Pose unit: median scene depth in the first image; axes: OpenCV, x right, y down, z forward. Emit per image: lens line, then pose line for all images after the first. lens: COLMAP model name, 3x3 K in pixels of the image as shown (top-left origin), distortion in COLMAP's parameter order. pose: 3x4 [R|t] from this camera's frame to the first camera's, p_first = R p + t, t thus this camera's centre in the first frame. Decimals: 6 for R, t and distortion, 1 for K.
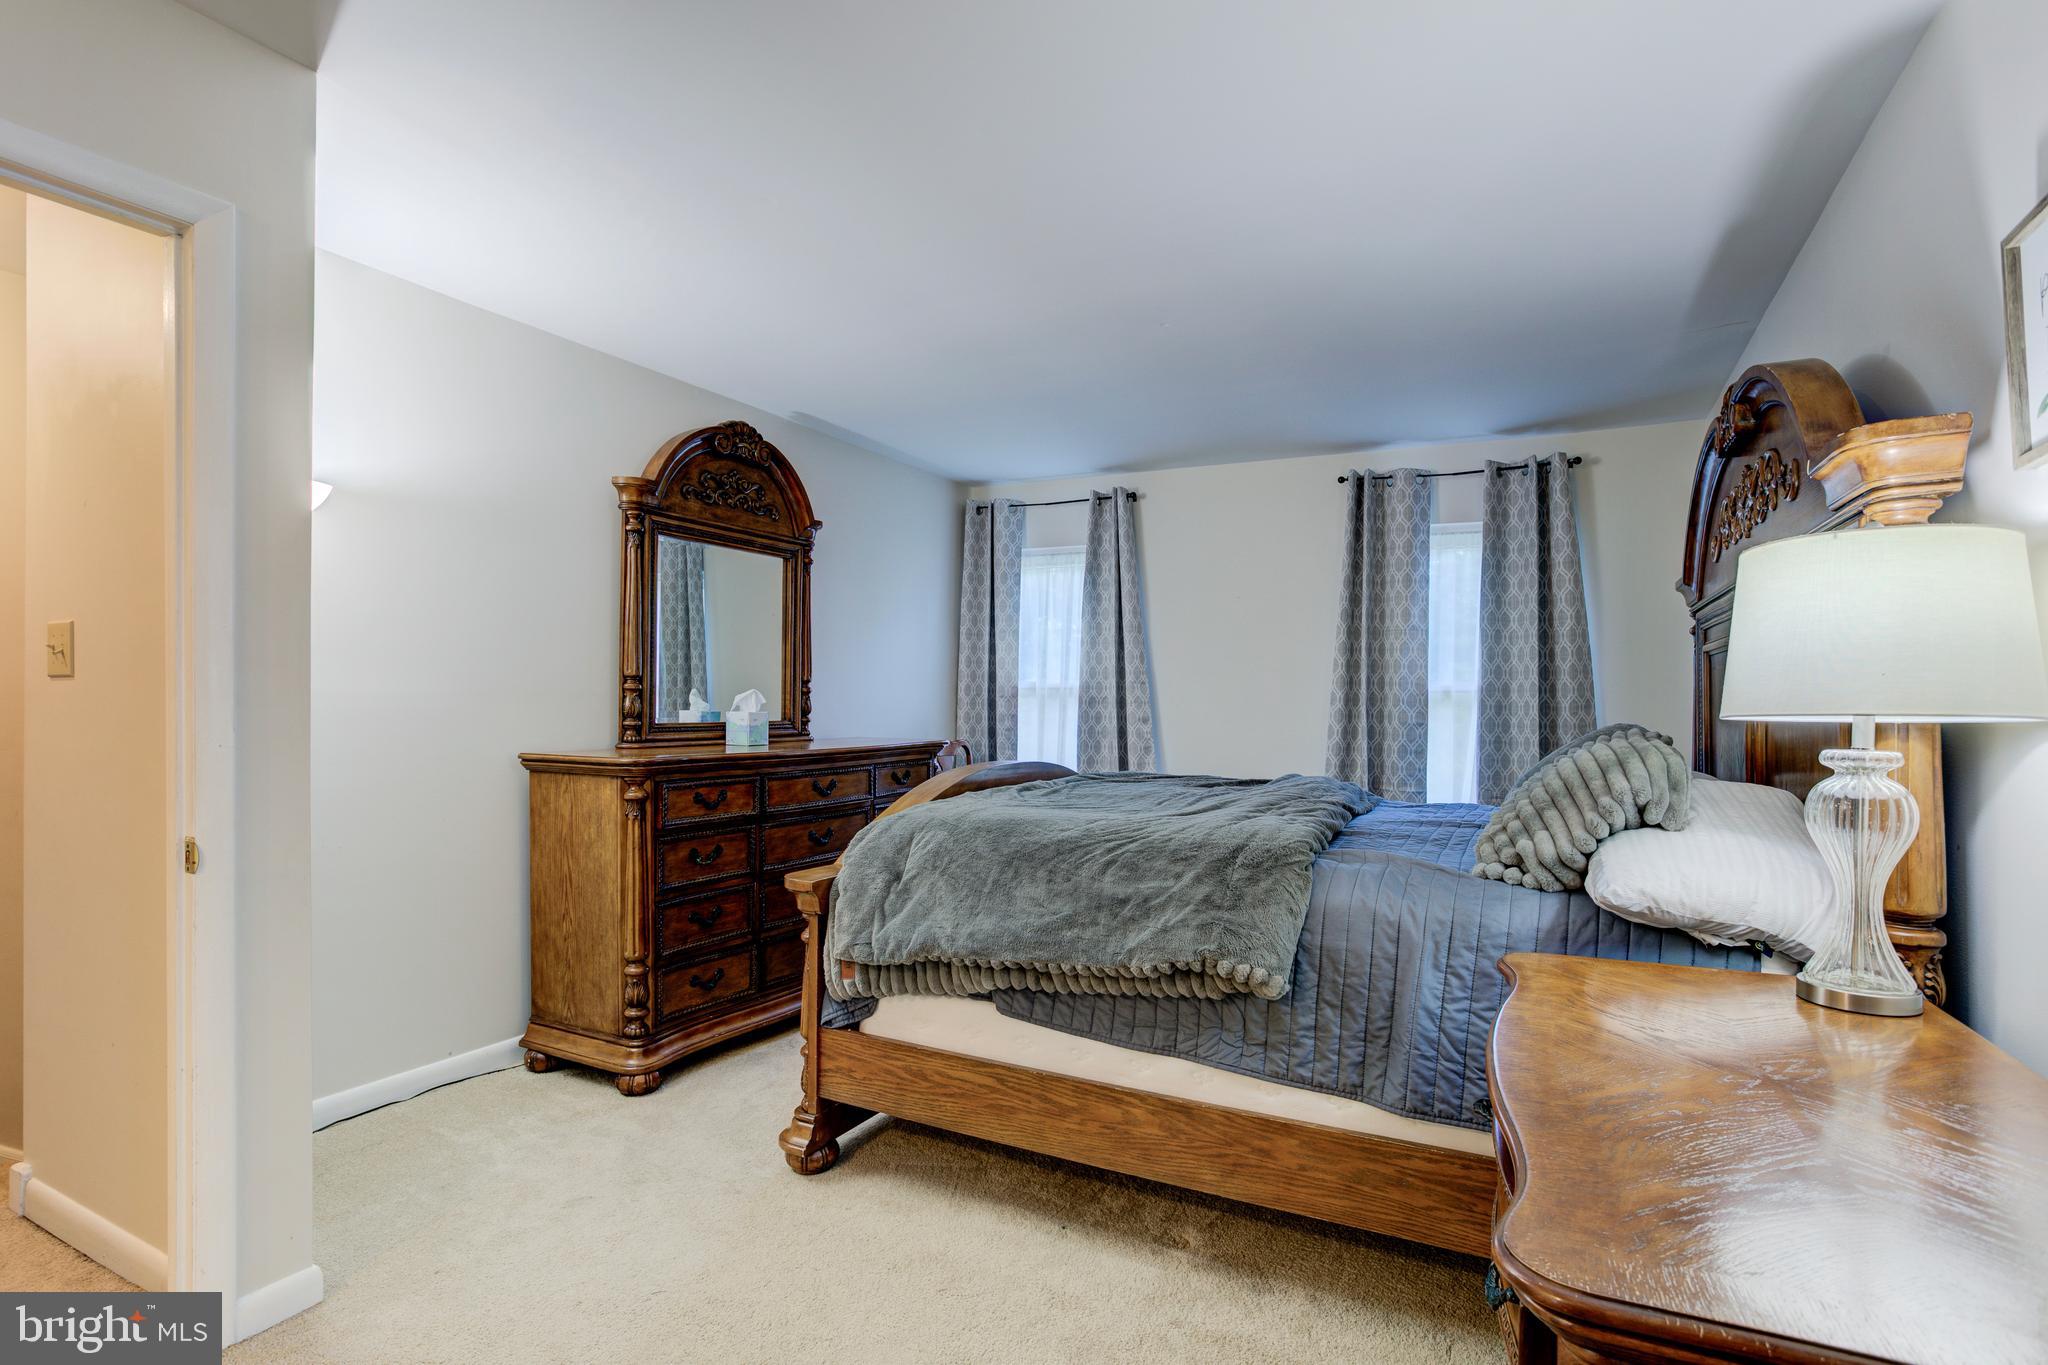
lens RADIAL K [[1014.1, 0, 1024.6], [0, 1014.1, 701.2], [0, 0, 1]] dist [-0.060399, 0.025173]
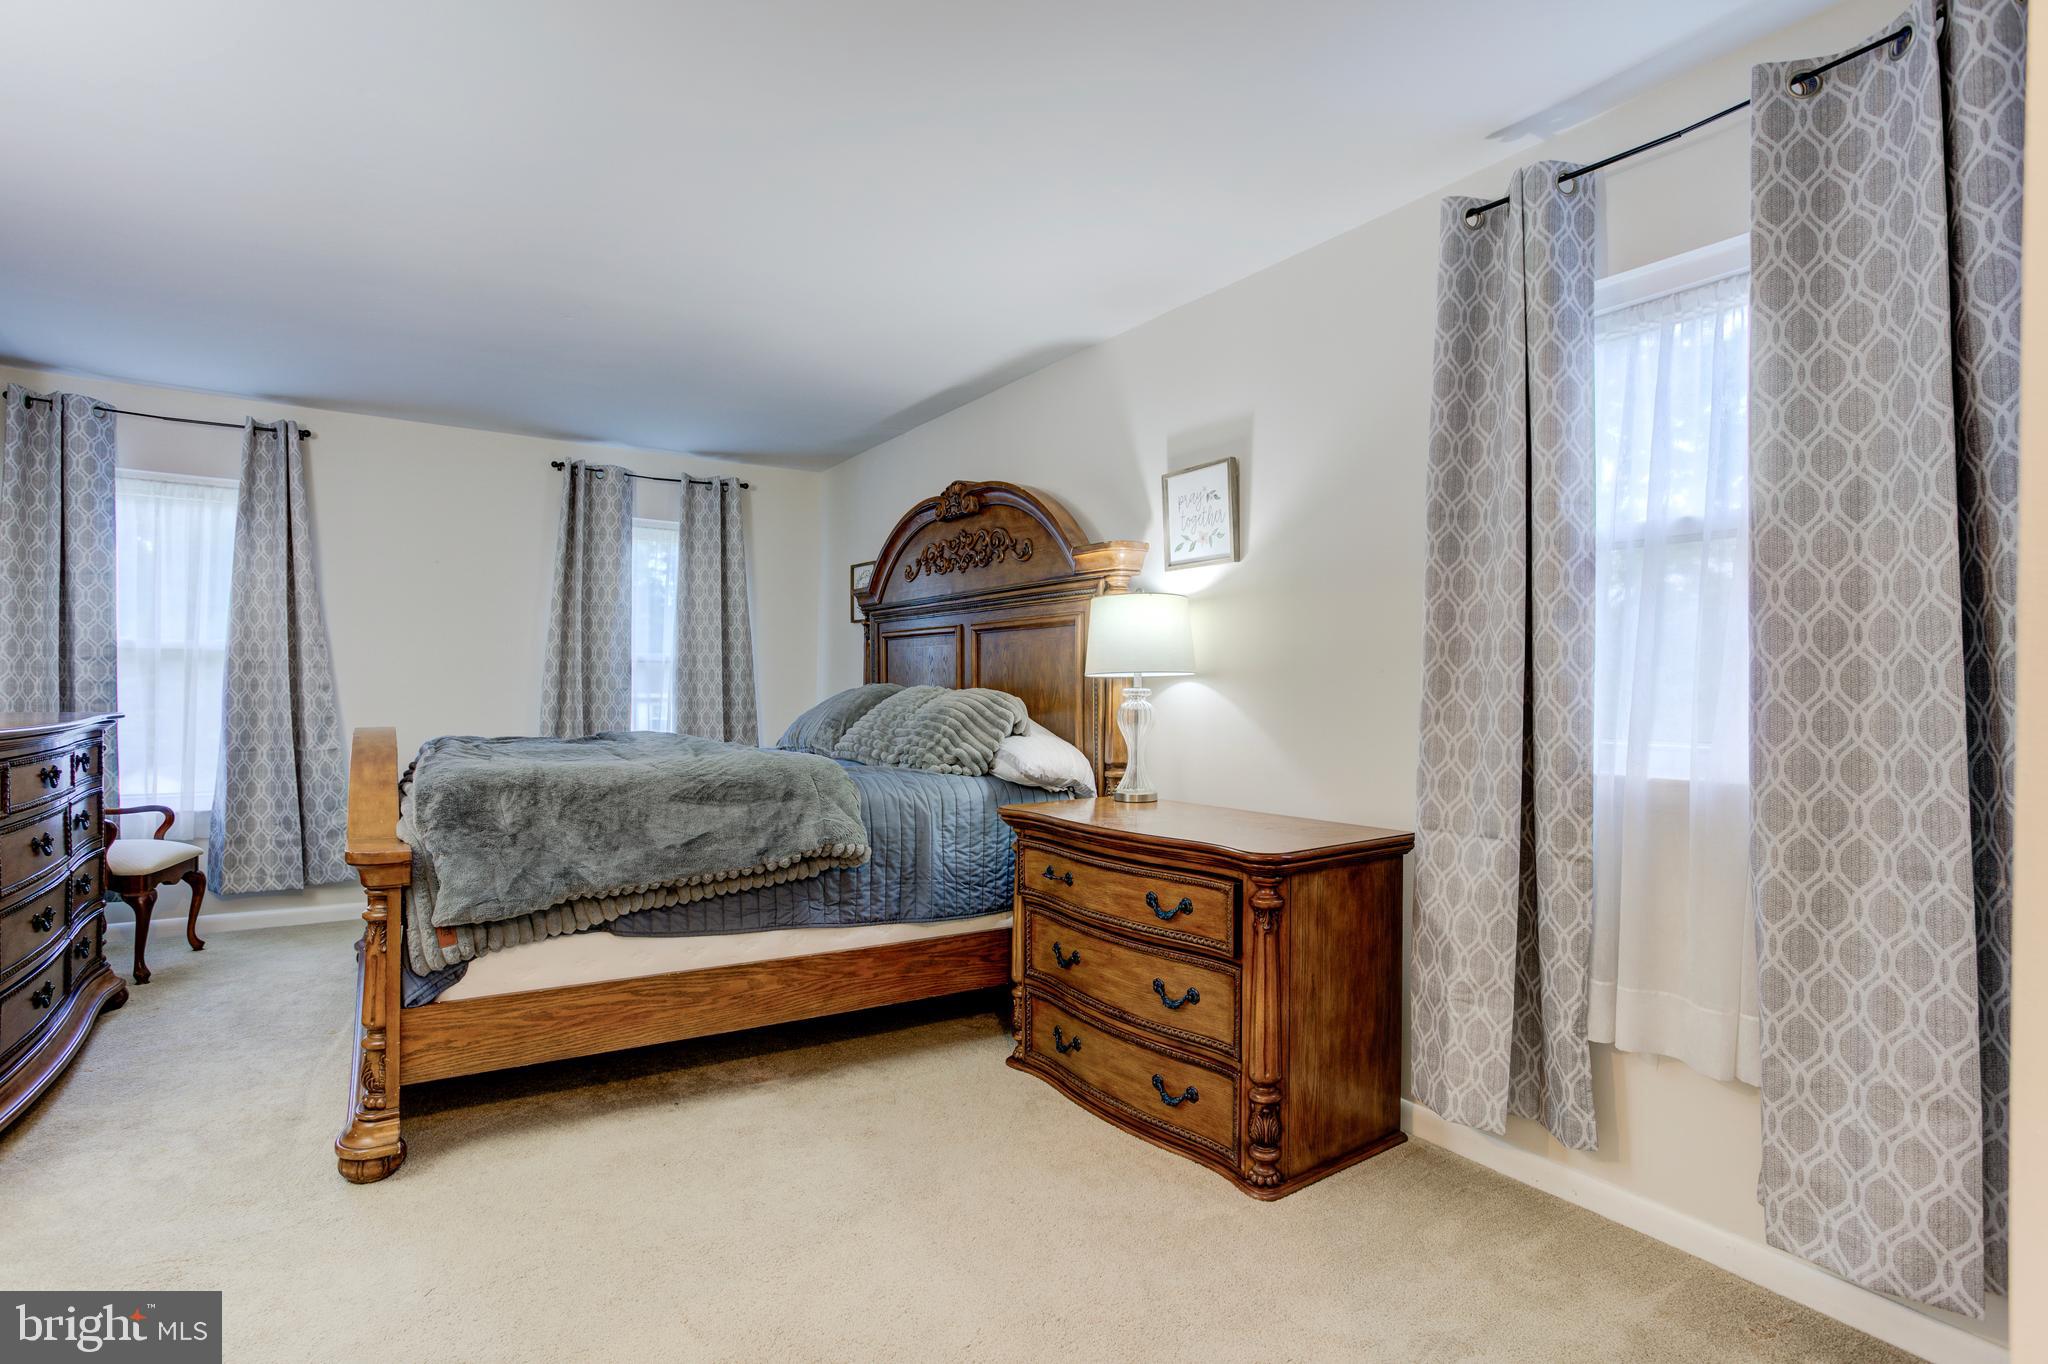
lens RADIAL K [[1014.1, 0, 1024.6], [0, 1014.1, 700.7], [0, 0, 1]] dist [-0.060399, 0.025173]
pose [[0.482902, -0.014796, 0.875549, -0.612884], [-0.005777, 0.999782, 0.020082, 0.016029], [-0.875655, -0.014755, 0.482711, 0.053729]]
